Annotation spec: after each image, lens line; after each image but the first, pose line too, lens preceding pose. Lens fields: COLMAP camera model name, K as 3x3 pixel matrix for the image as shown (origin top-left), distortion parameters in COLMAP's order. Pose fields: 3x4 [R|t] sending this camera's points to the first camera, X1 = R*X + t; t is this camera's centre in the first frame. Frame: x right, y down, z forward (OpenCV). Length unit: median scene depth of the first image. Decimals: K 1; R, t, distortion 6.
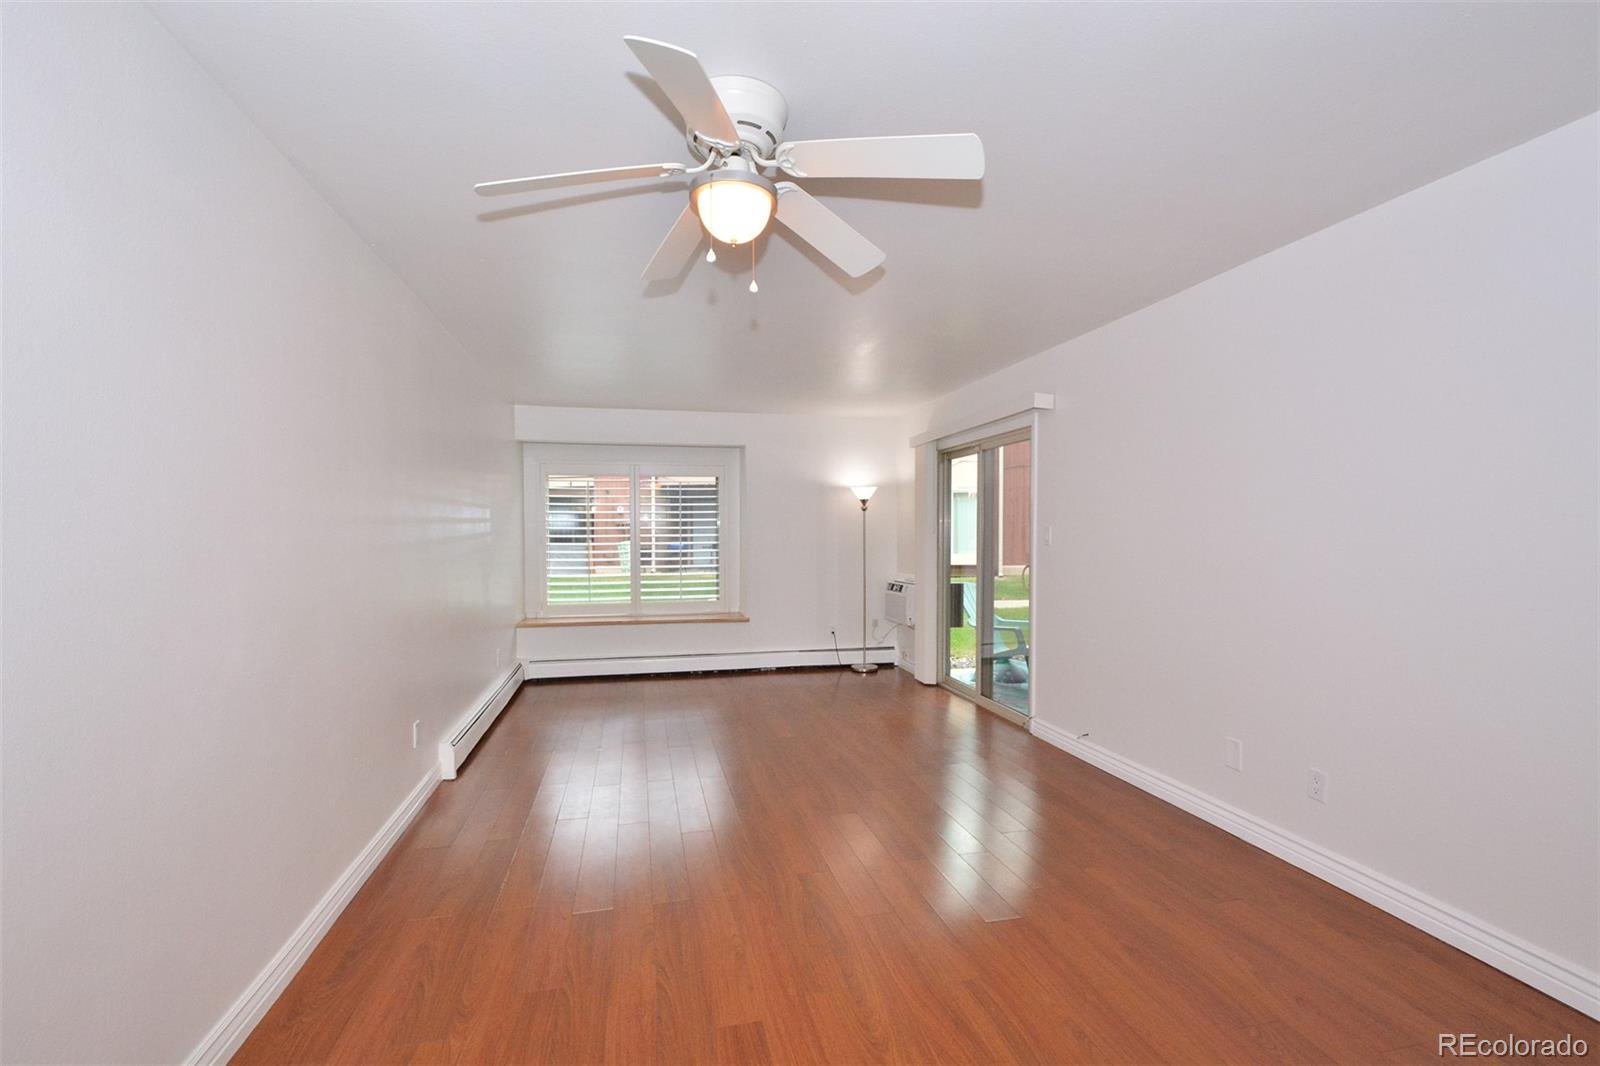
lens RADIAL K [[675.7, 0, 797.7], [0, 675.7, 552.6], [0, 0, 1]] dist [0.015640, -0.017339]
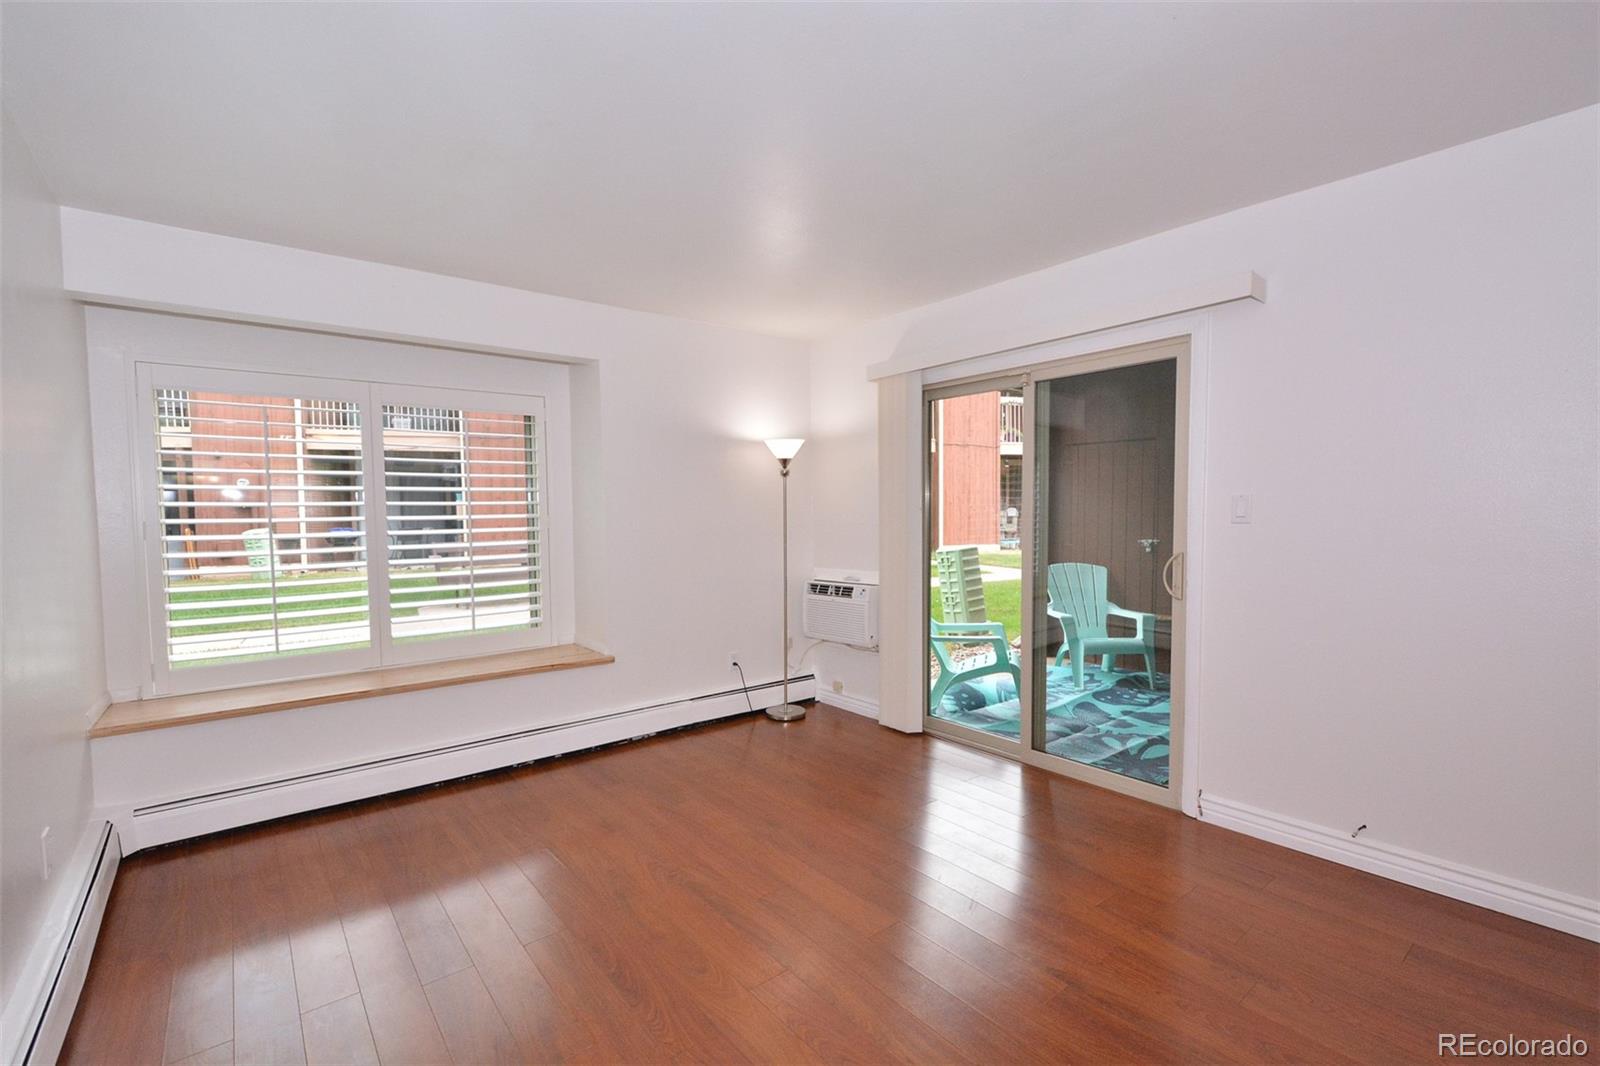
lens RADIAL K [[675.7, 0, 797.7], [0, 675.7, 552.6], [0, 0, 1]] dist [0.015640, -0.017339]
pose [[0.901658, -0.031005, 0.431336, -0.177939], [0.020493, 0.999369, 0.028999, -0.006412], [-0.431964, -0.017308, 0.901725, 0.398123]]
